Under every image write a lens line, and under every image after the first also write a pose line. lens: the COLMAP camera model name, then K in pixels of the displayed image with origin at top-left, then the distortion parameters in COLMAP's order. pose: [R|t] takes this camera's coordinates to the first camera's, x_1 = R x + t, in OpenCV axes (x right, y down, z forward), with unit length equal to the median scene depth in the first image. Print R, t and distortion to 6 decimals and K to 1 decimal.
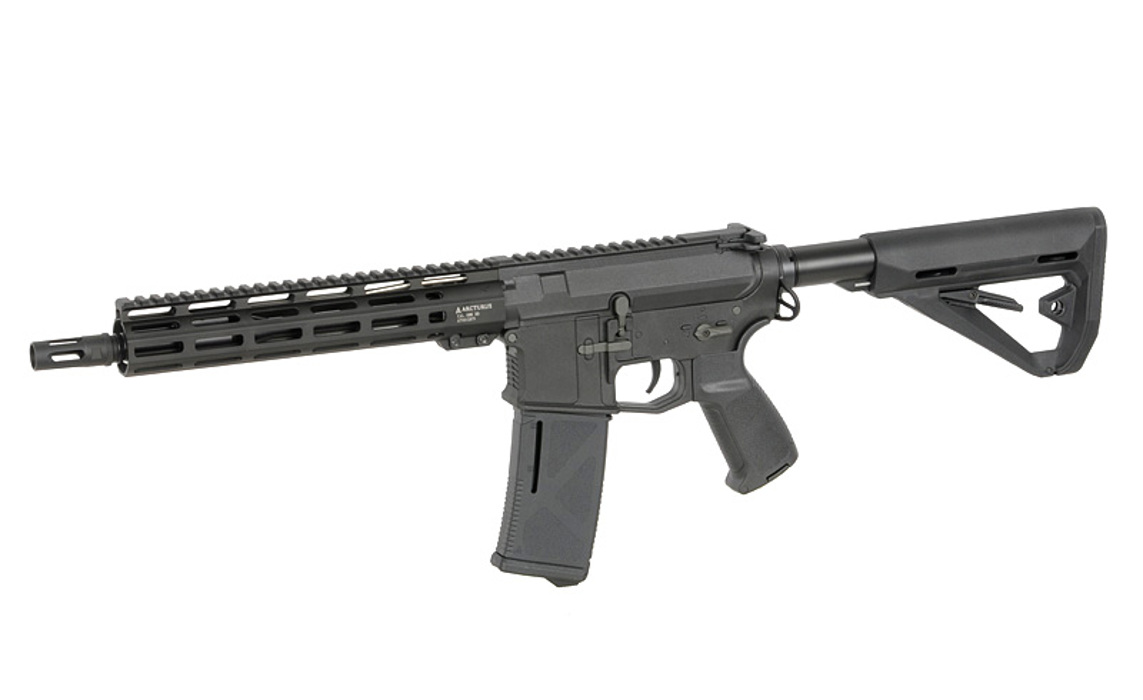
lens RADIAL K [[3409.1, 0, 571.5], [0, 3409.1, 350.0], [0, 0, 1]] dist [0.065920, 0.858997]
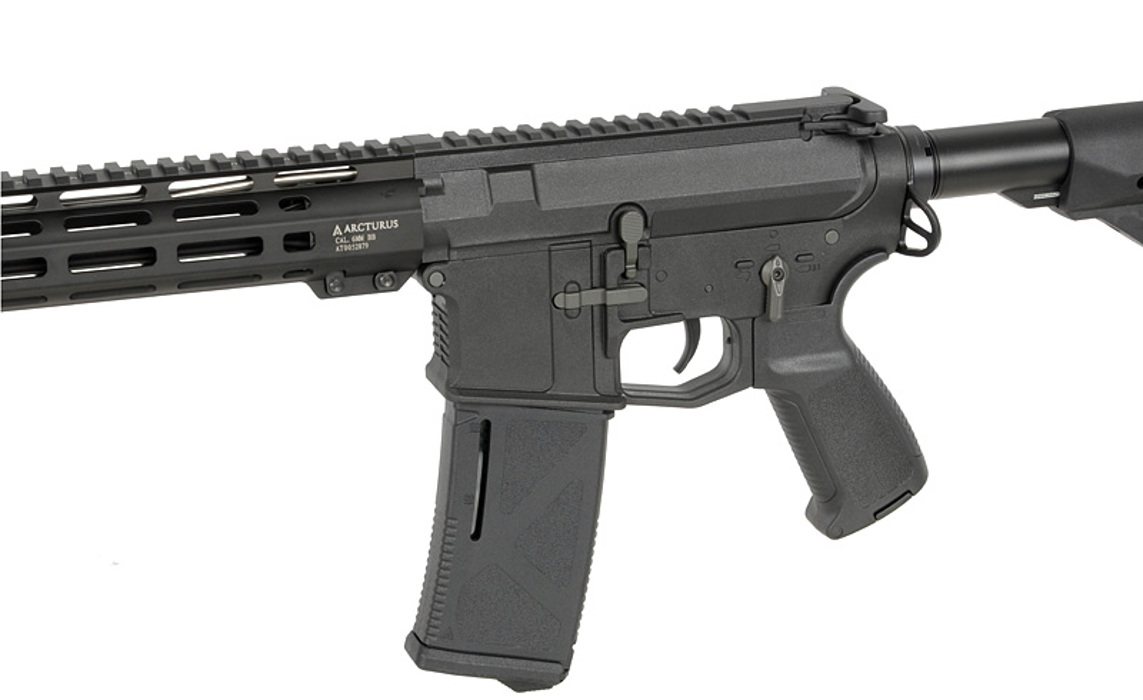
lens RADIAL K [[2646.9, 0, 571.5], [0, 2646.9, 350.0], [0, 0, 1]] dist [0.022970, 0.417782]
pose [[0.997771, 0.029067, -0.060062, 0.032064], [-0.025251, 0.997673, 0.063340, -0.020194], [0.061763, -0.061682, 0.996183, 0.548611]]
